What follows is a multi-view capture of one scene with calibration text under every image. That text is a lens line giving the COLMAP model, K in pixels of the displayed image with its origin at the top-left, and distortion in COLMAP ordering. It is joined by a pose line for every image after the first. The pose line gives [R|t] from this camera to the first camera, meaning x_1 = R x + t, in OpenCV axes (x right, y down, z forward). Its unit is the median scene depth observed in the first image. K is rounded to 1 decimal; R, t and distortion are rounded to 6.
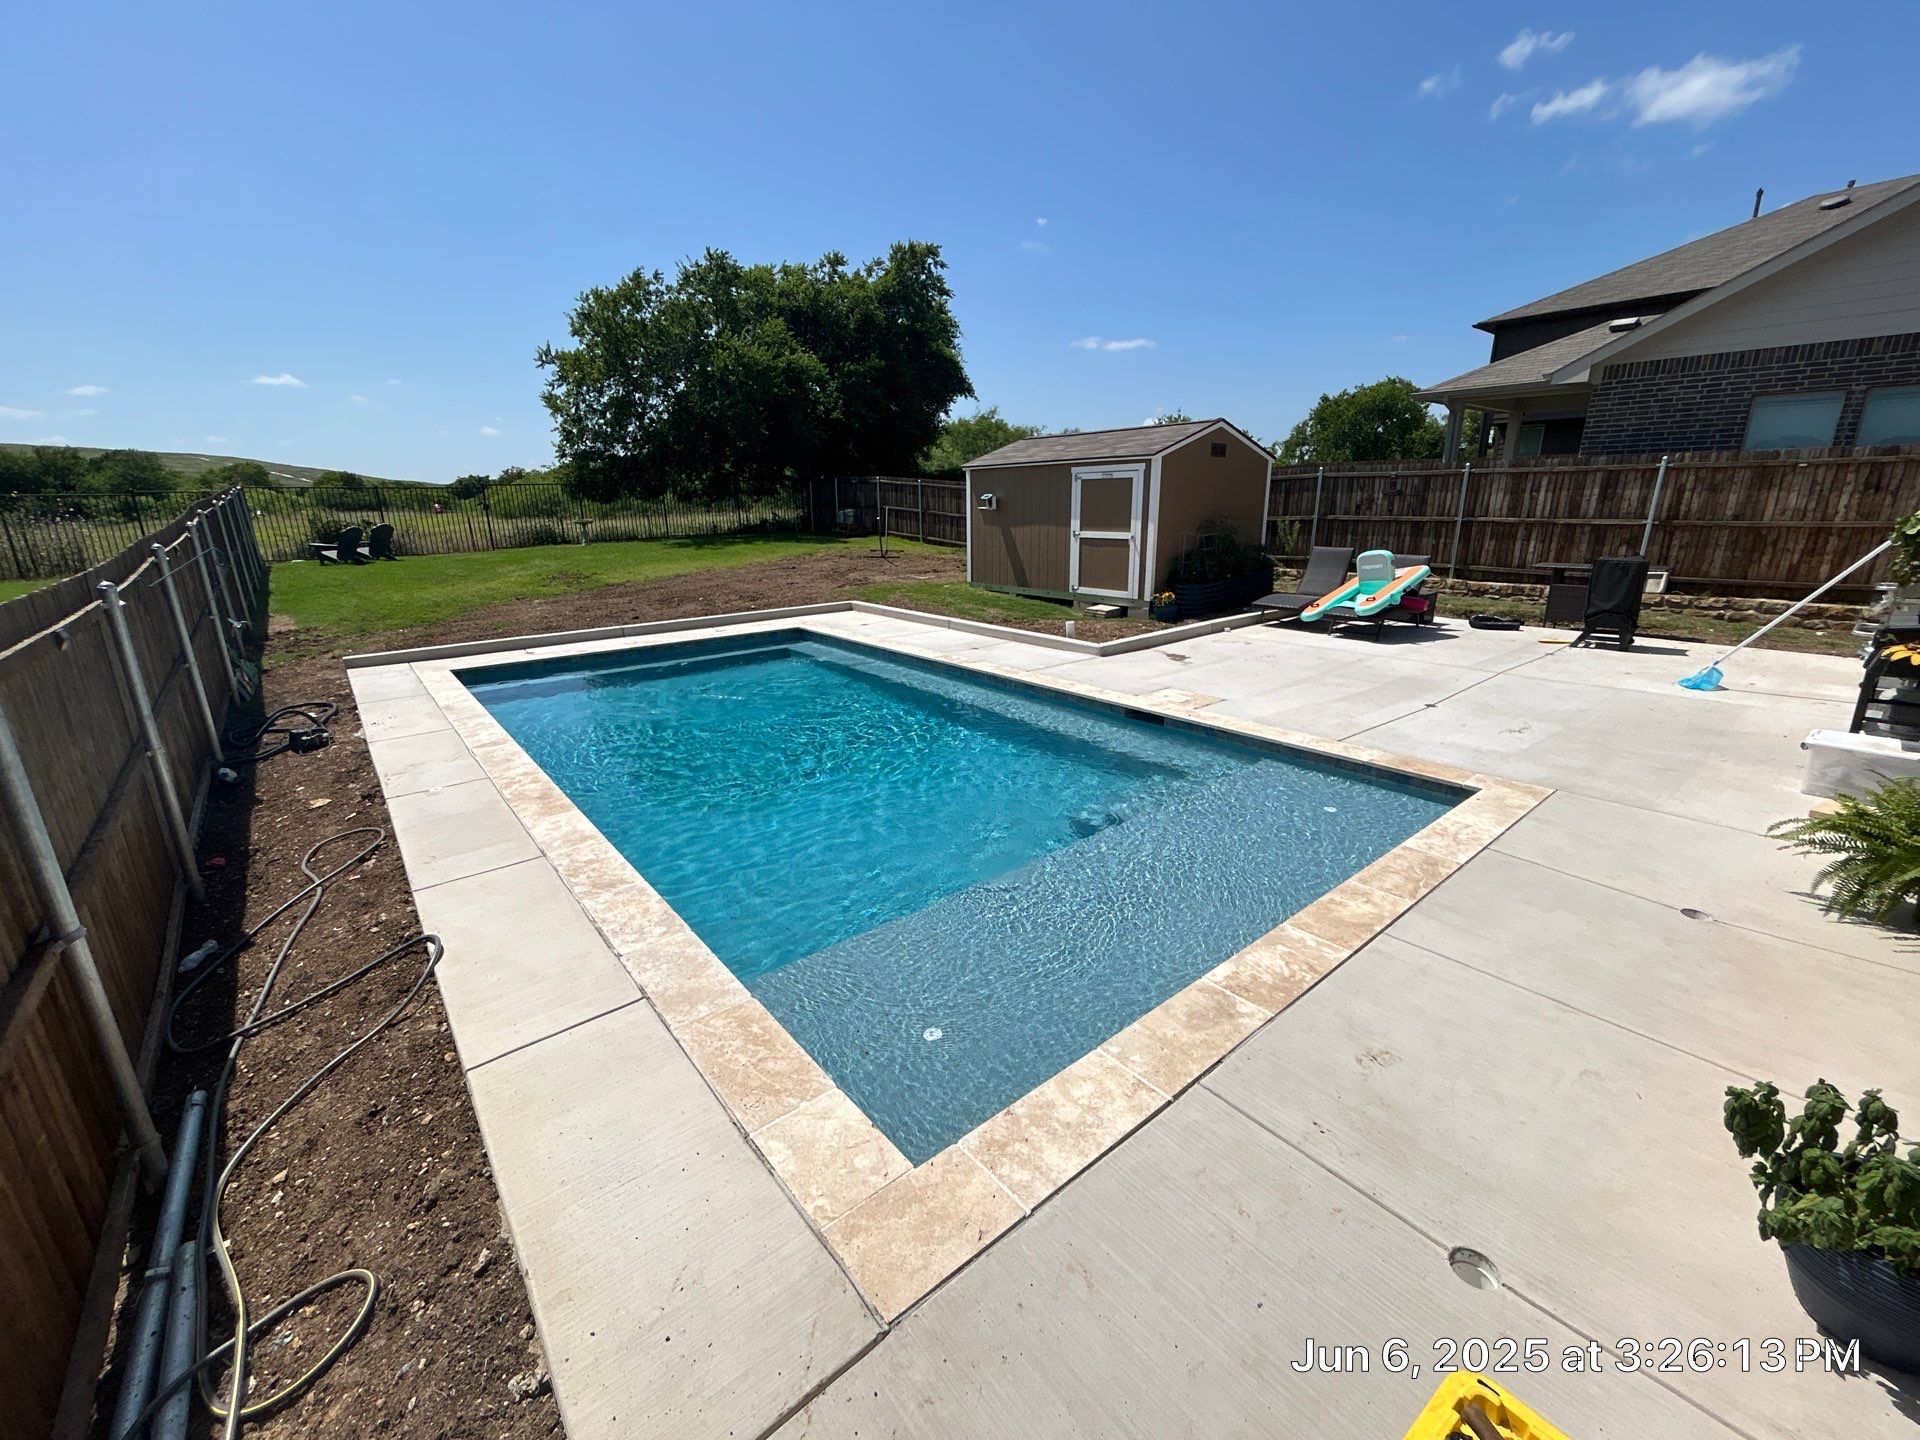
lens RADIAL K [[781.9, 0, 965.2], [0, 781.9, 715.2], [0, 0, 1]] dist [-0.001376, 0.000463]
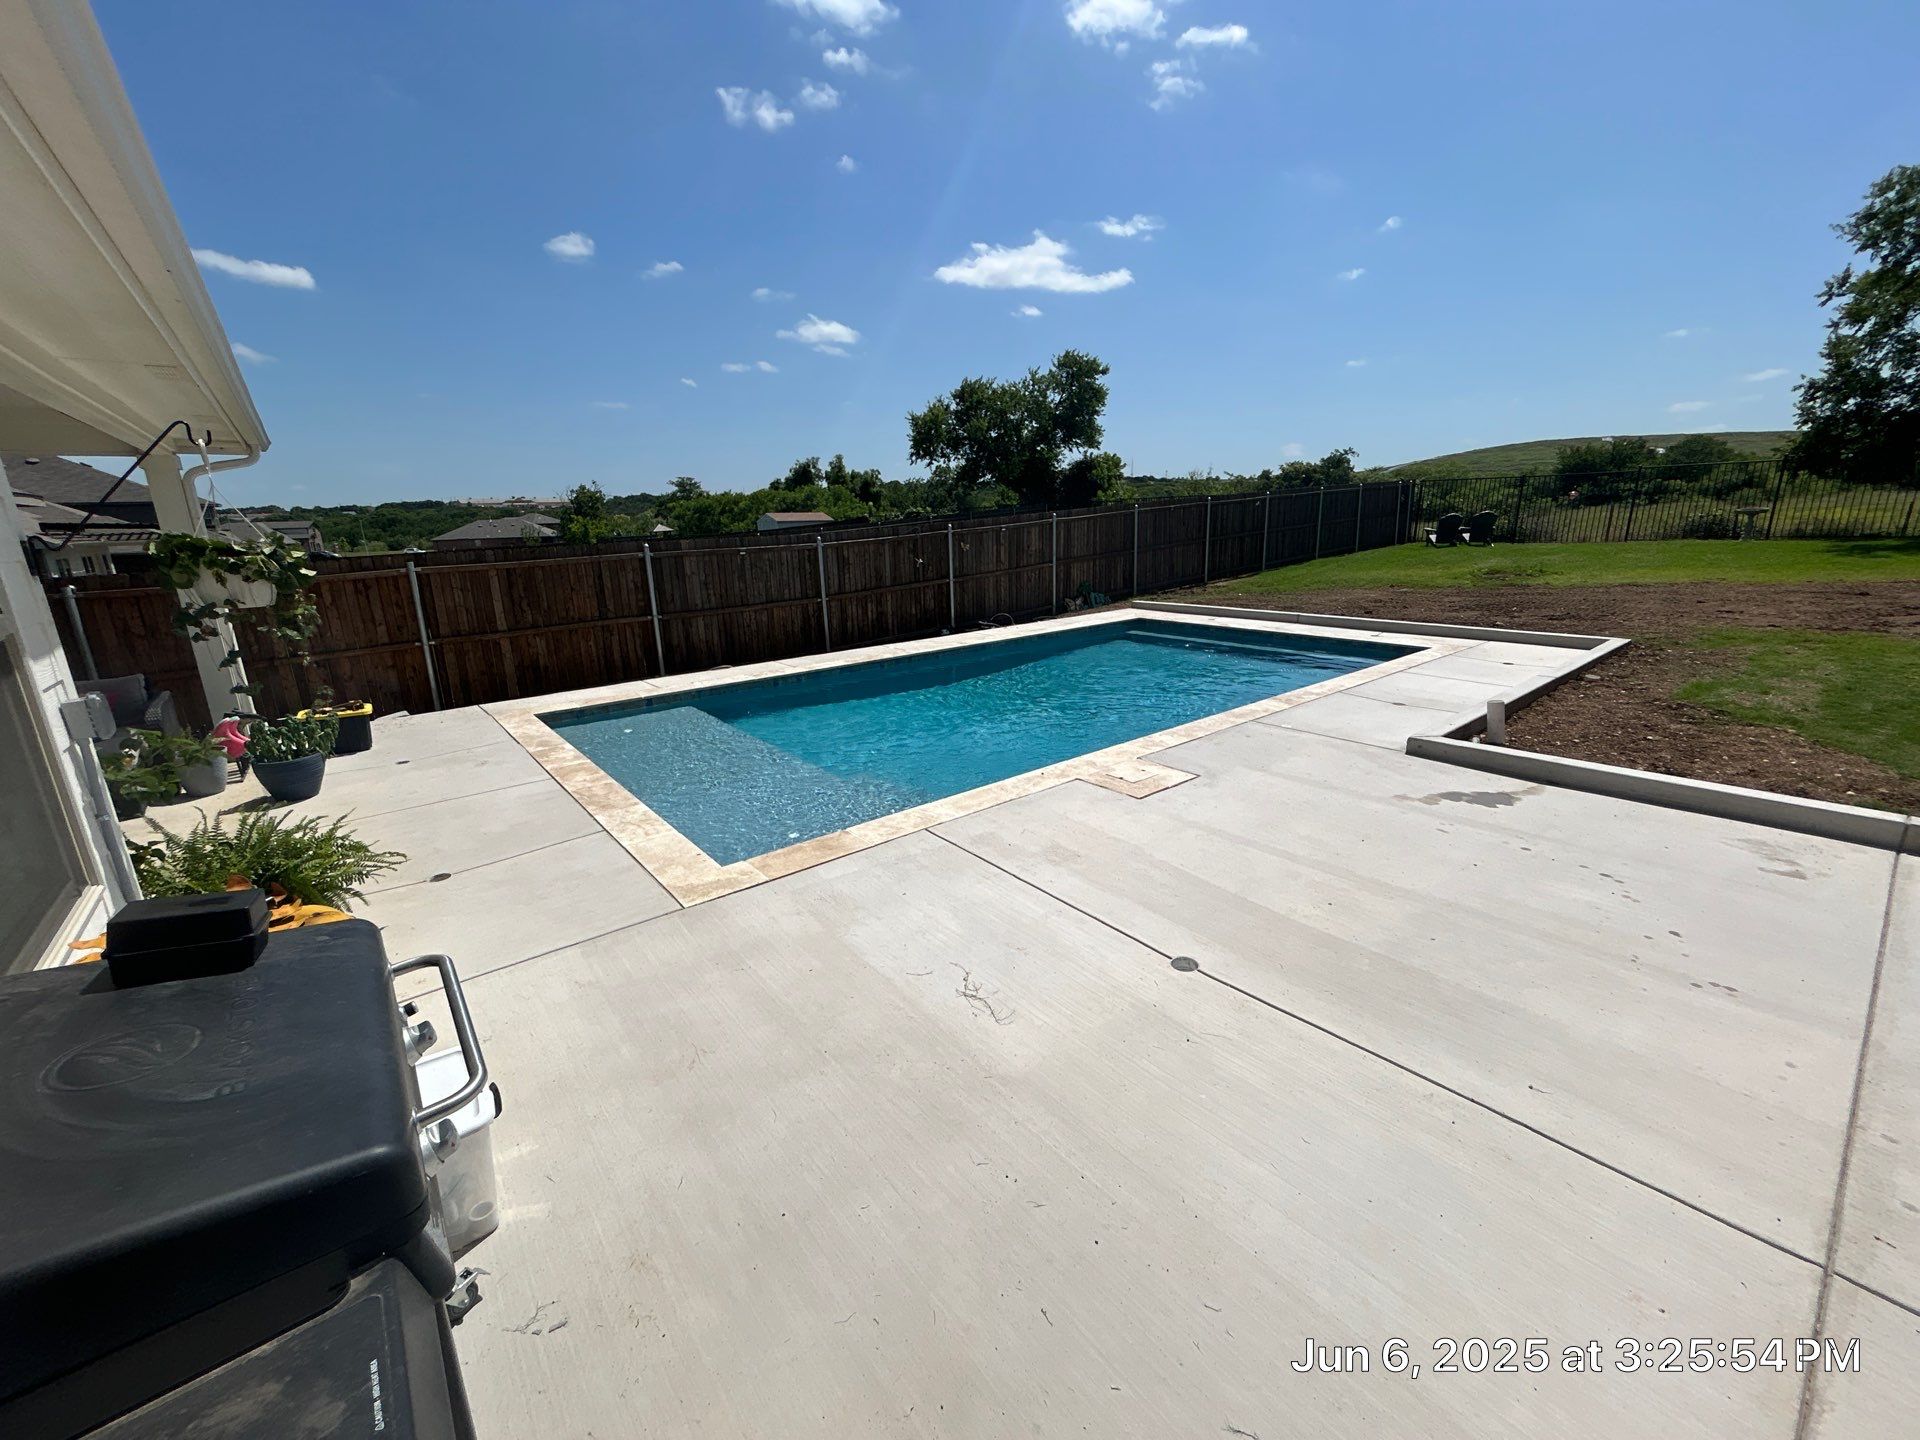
lens RADIAL K [[781.9, 0, 966.9], [0, 781.9, 718.6], [0, 0, 1]] dist [-0.001376, 0.000463]
pose [[-0.008072, 0.268308, -0.963299, 0.500419], [-0.241743, 0.934233, 0.262238, -0.116907], [0.970307, 0.234988, 0.057321, 0.413436]]
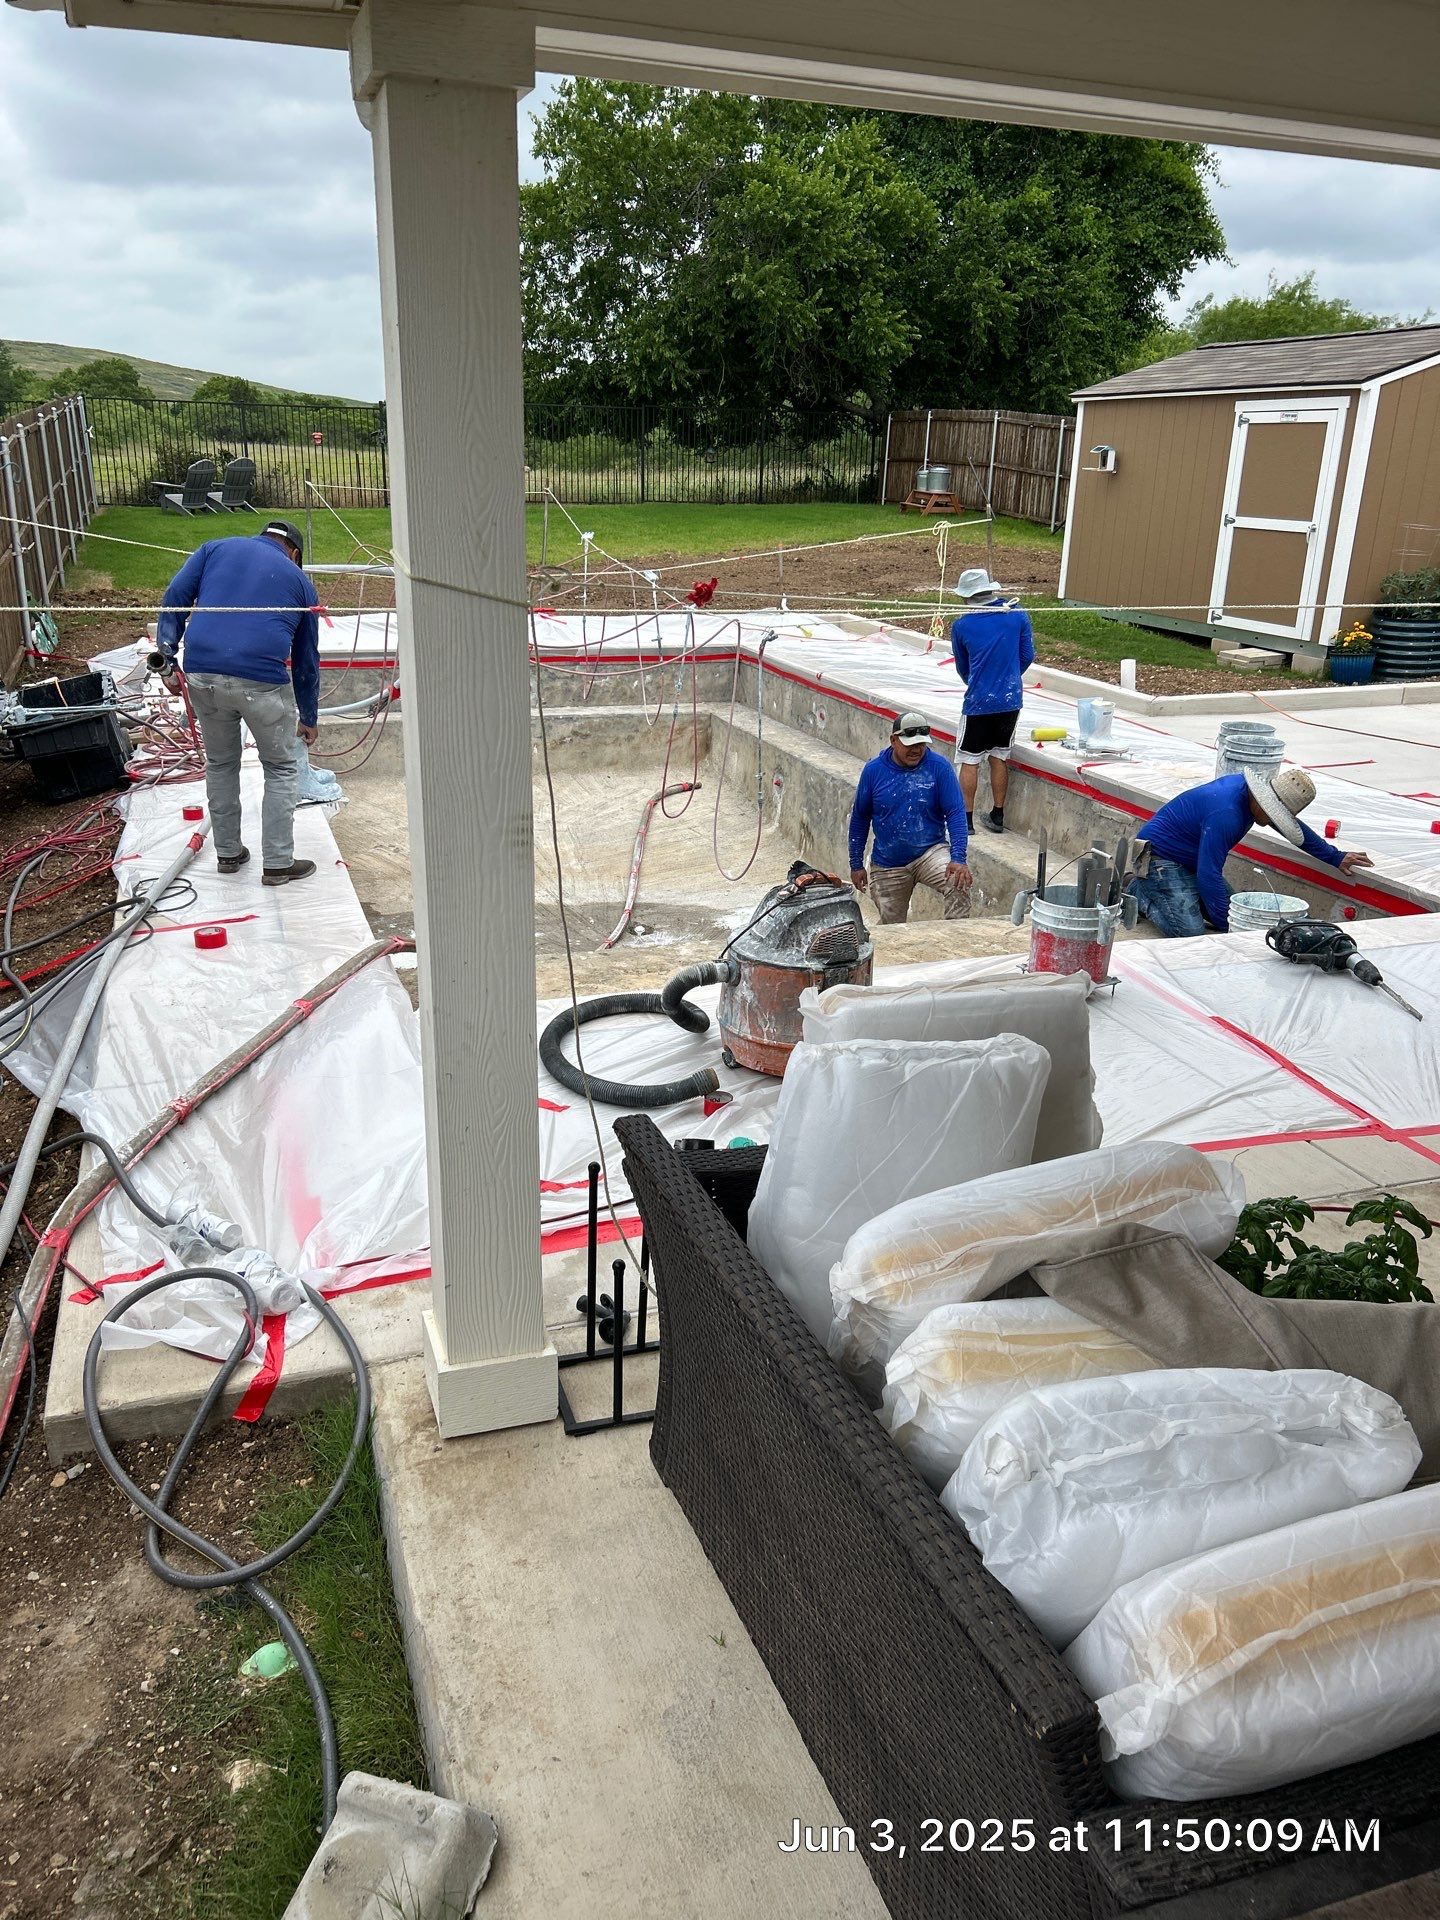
lens RADIAL K [[1465.5, 0, 719.0], [0, 1465.5, 972.5], [0, 0, 1]] dist [0.006416, -0.002225]
pose [[0.936816, 0.150688, -0.315704, 0.164342], [-0.127949, 0.987534, 0.091683, 0.040722], [0.325584, -0.045496, 0.944418, -0.139162]]
